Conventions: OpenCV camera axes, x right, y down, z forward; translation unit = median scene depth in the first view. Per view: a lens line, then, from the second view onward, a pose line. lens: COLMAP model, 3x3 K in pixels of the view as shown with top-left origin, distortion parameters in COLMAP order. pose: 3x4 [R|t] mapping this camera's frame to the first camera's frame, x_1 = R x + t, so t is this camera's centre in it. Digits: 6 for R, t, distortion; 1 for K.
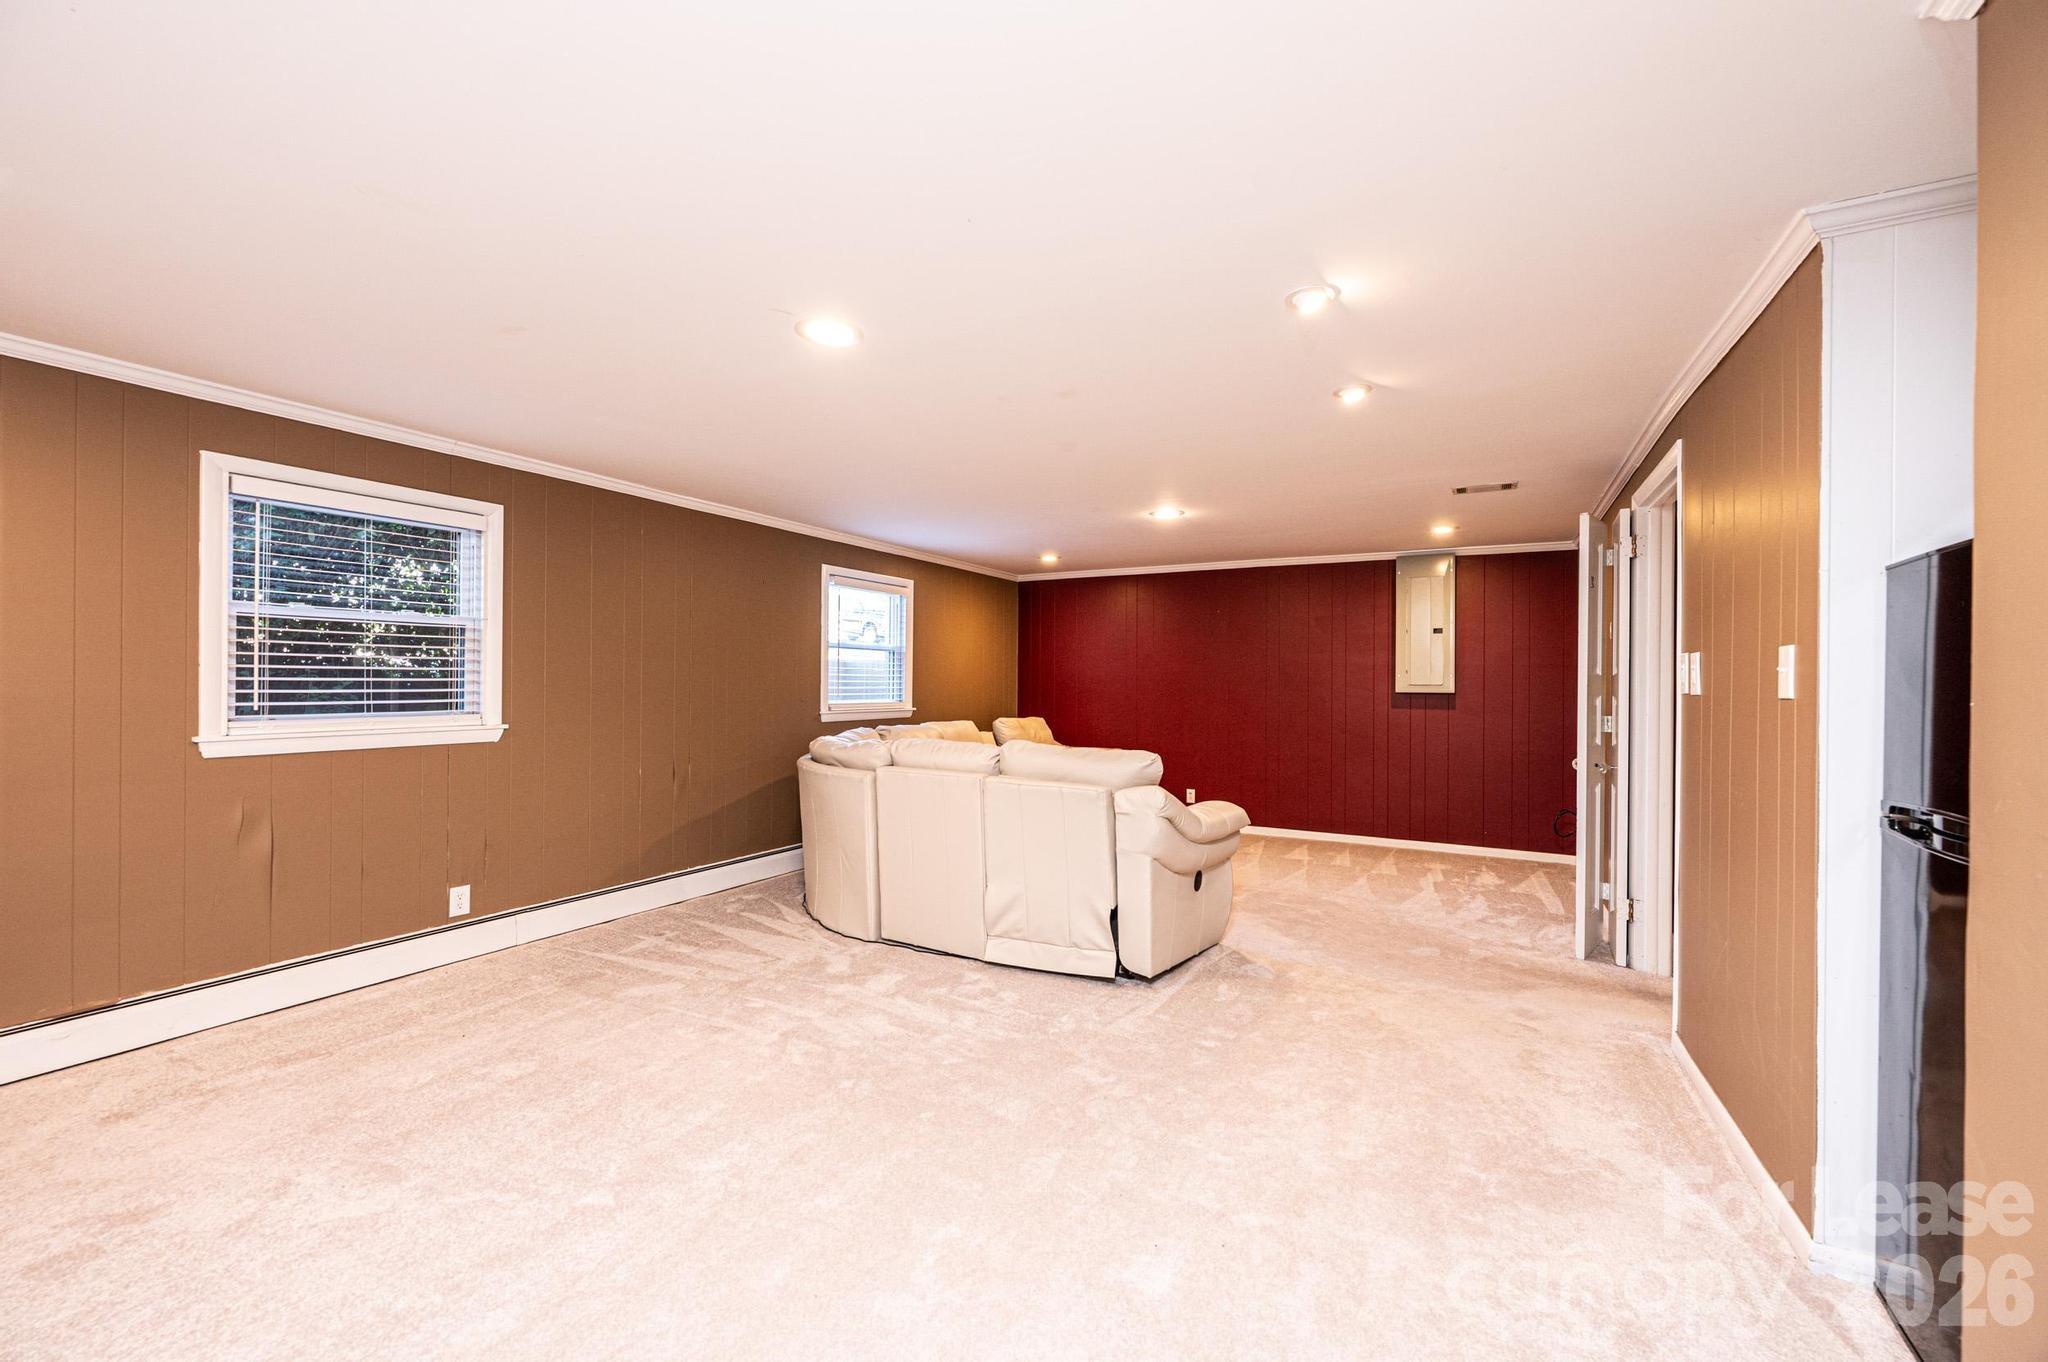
lens RADIAL K [[815.3, 0, 1024.0], [0, 815.3, 681.0], [0, 0, 1]] dist [-0.002127, -0.000149]
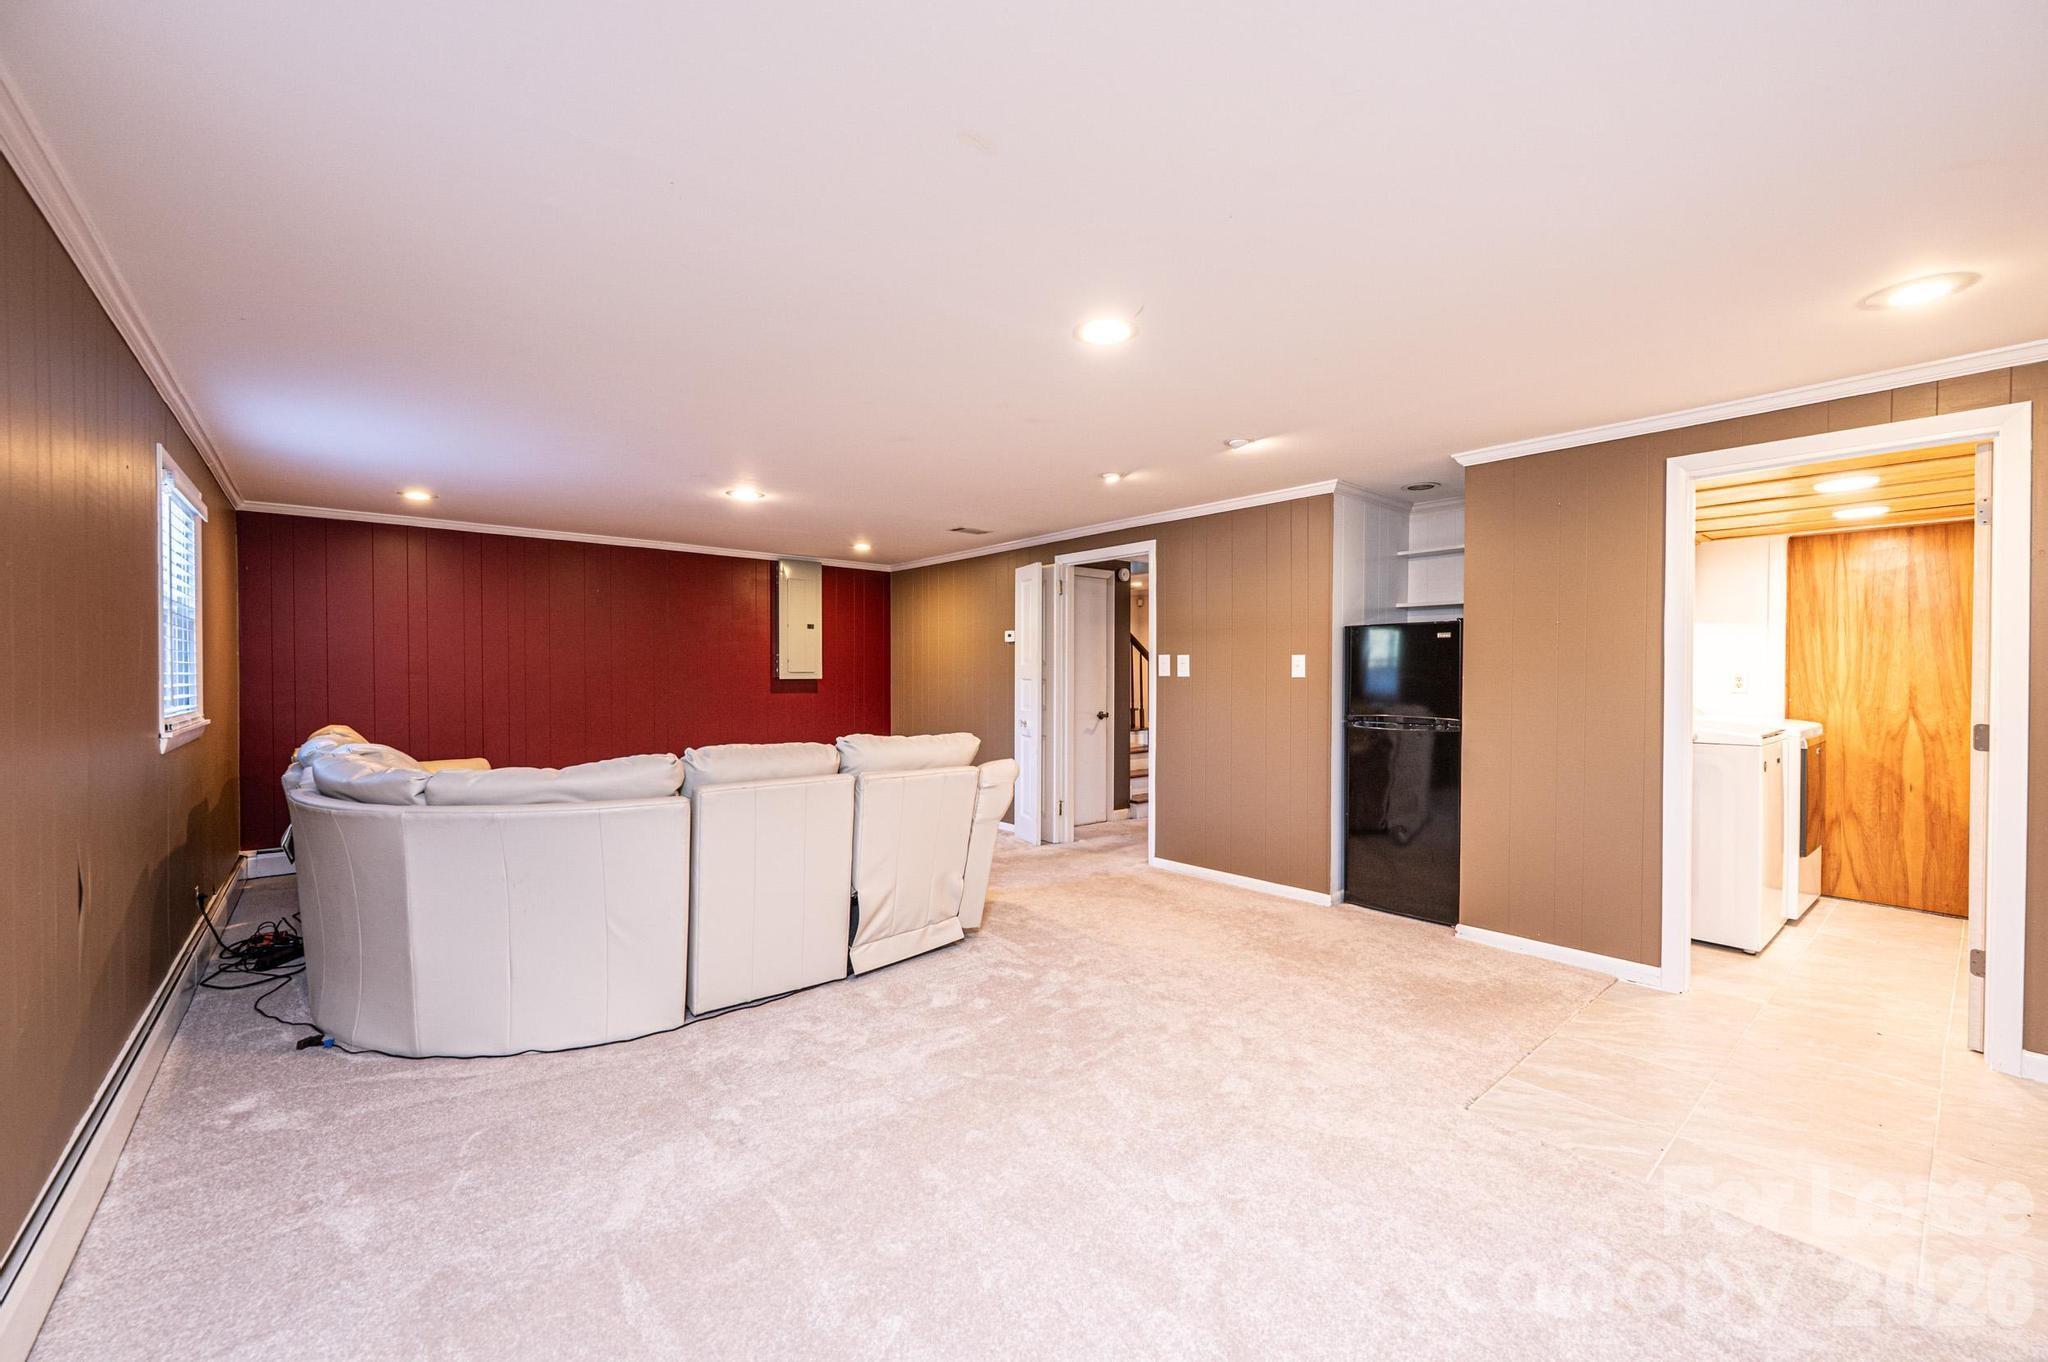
lens RADIAL K [[815.3, 0, 1024.0], [0, 815.3, 681.0], [0, 0, 1]] dist [-0.002127, -0.000149]
pose [[0.361256, -0.021483, 0.932219, -0.757500], [0.002798, 0.999755, 0.021955, -0.011624], [-0.932463, -0.005323, 0.361228, 0.436875]]
